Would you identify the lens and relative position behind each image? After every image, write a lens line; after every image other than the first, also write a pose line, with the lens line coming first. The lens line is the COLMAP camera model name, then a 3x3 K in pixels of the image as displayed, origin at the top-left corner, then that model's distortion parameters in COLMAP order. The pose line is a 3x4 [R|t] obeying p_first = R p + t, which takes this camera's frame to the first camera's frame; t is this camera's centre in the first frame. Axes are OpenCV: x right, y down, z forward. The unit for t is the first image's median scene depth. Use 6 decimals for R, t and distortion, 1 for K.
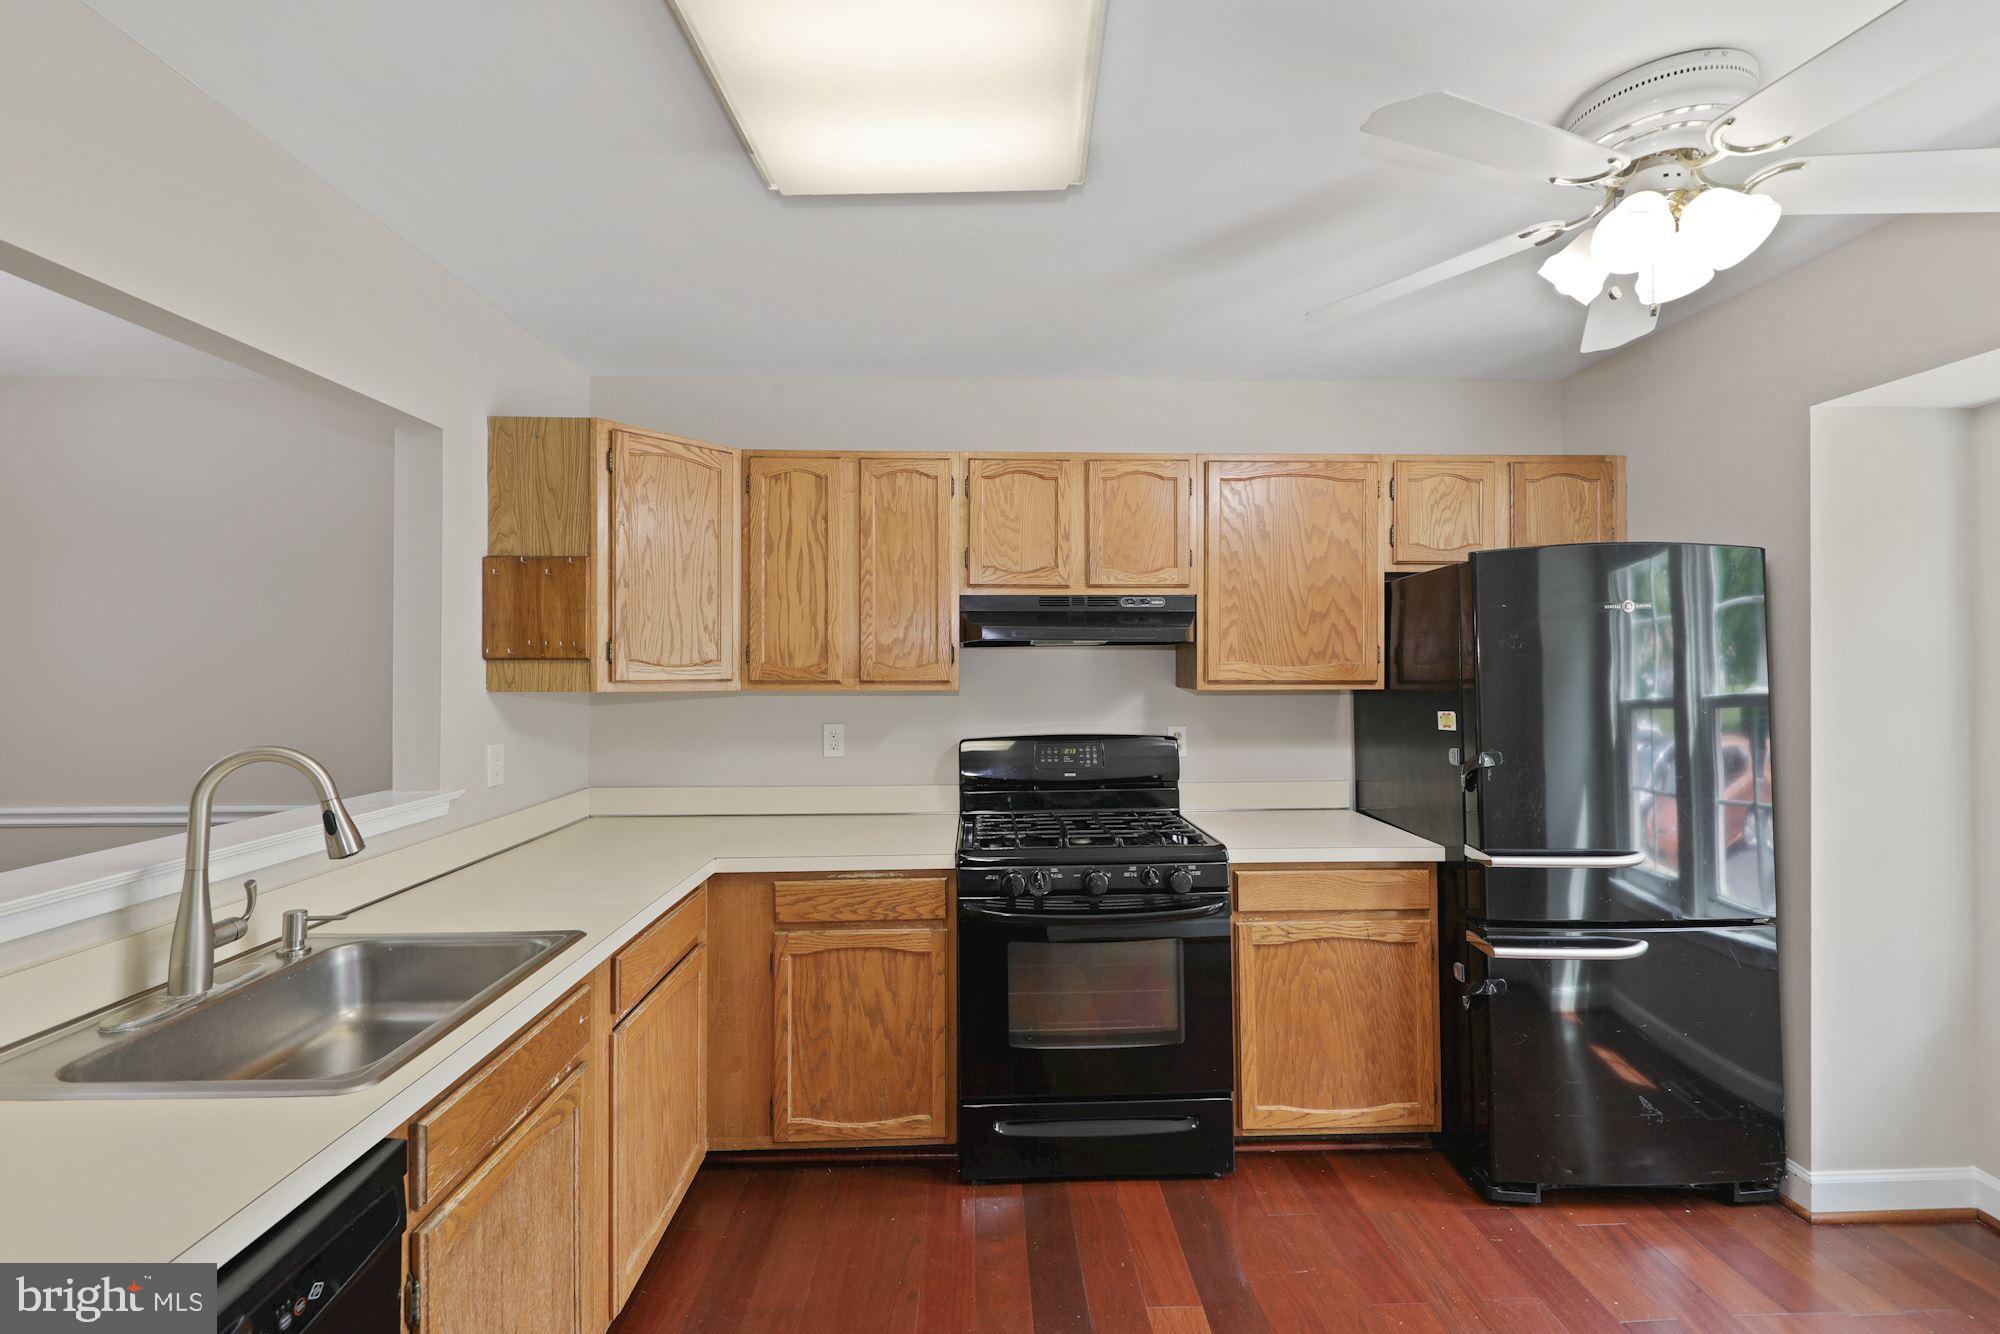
lens RADIAL K [[857.5, 0, 987.2], [0, 857.5, 659.8], [0, 0, 1]] dist [0.011432, -0.005694]
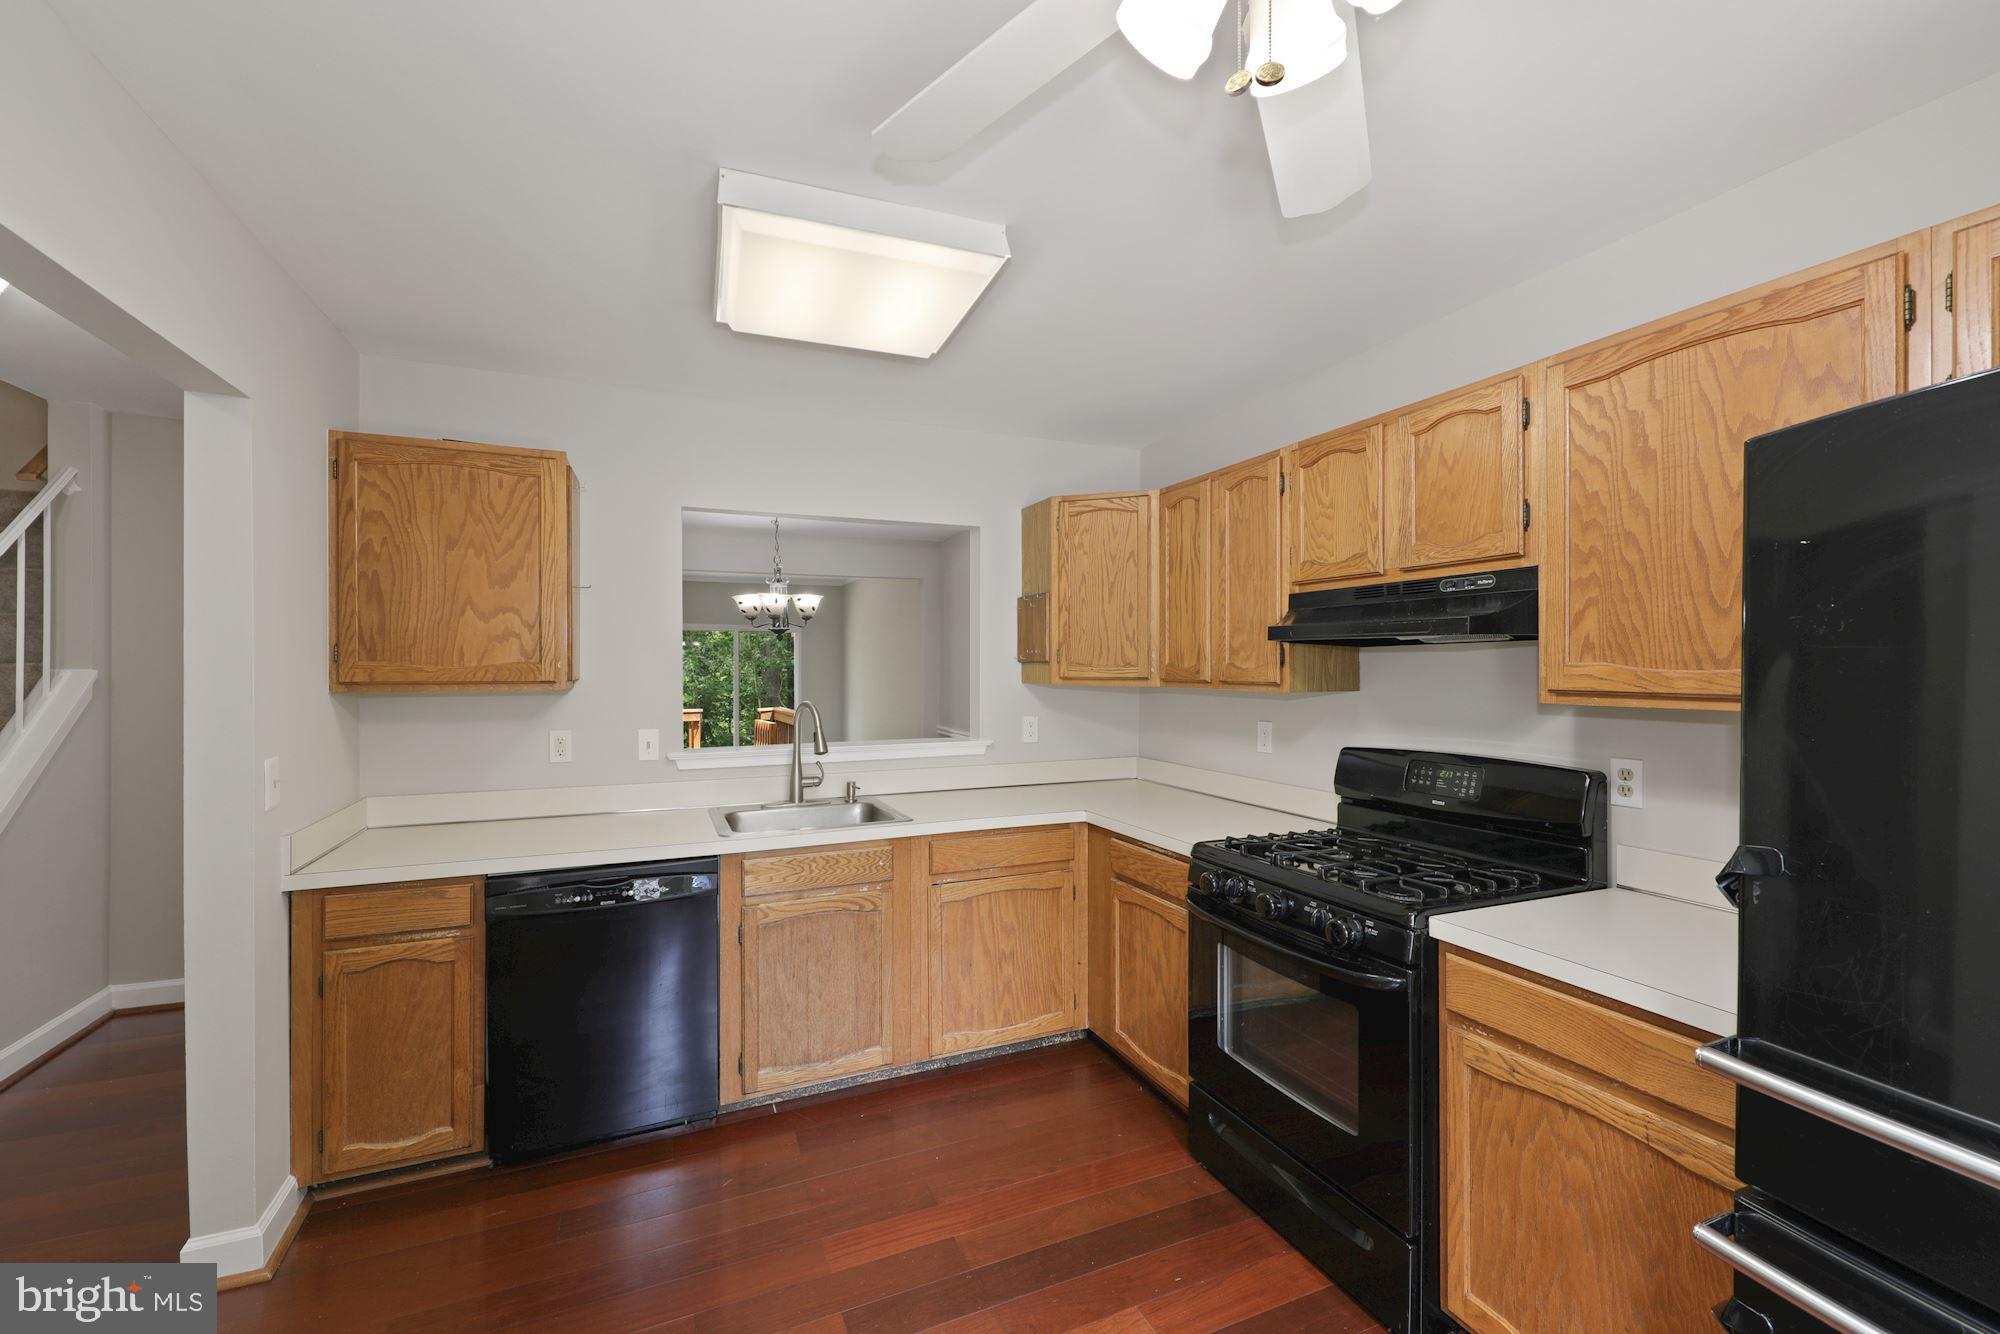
lens RADIAL K [[808.9, 0, 978.5], [0, 808.9, 672.4], [0, 0, 1]] dist [0.005939, -0.001172]
pose [[0.361517, 0.008961, -0.932323, 0.779459], [0.005556, 0.999915, 0.011765, 0.000085], [0.932349, -0.009433, 0.361436, 0.385681]]
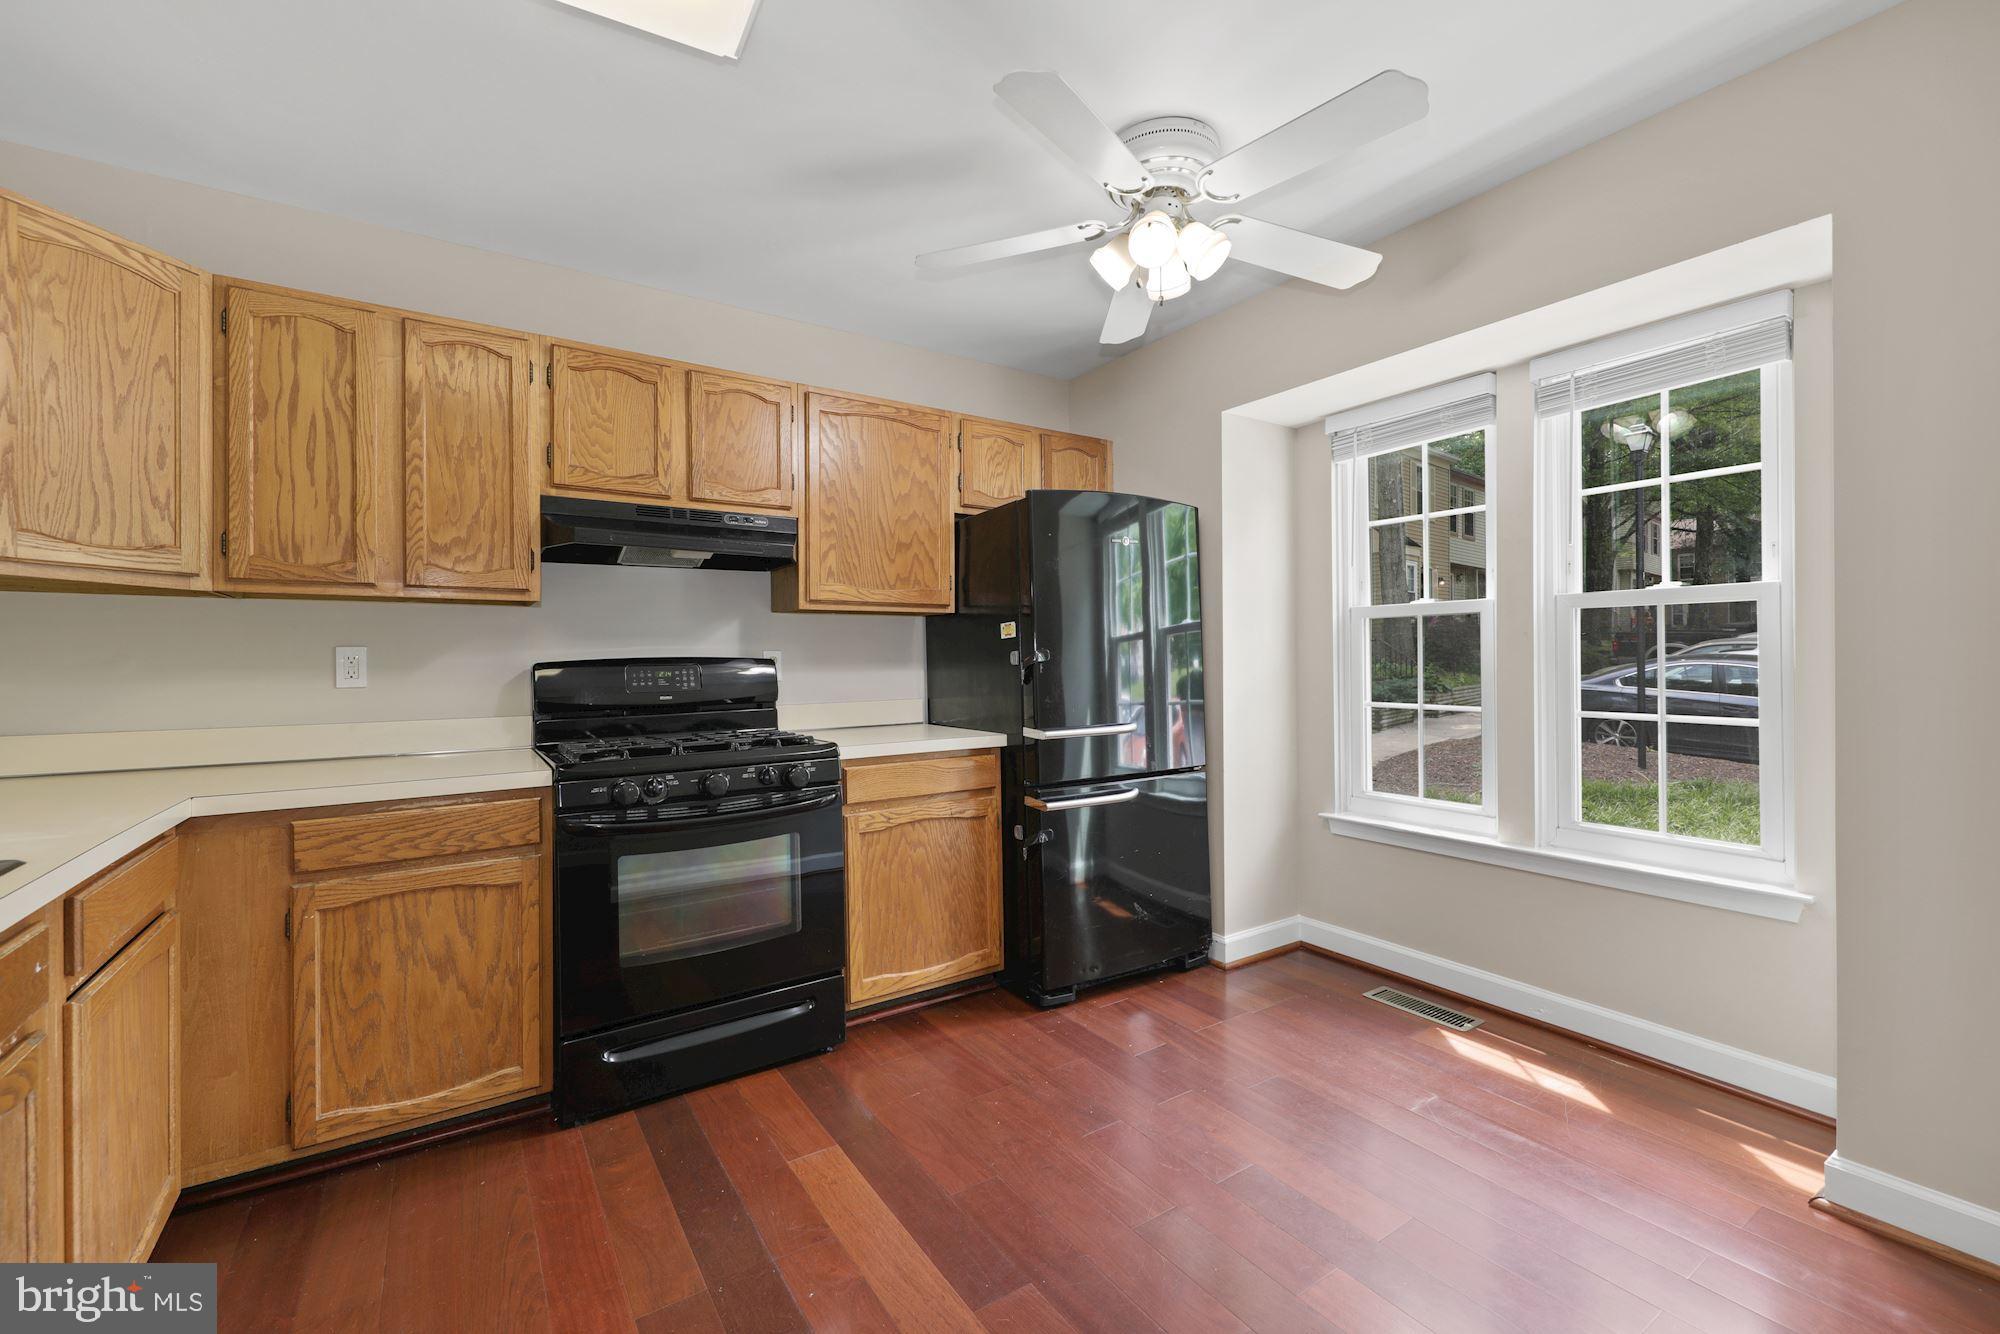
lens RADIAL K [[857.5, 0, 1008.8], [0, 857.5, 658.8], [0, 0, 1]] dist [0.011432, -0.005694]
pose [[0.840969, -0.002531, 0.541077, -0.120820], [0.003939, 0.999991, -0.001445, 0.111443], [-0.541069, 0.003347, 0.840972, -0.022594]]
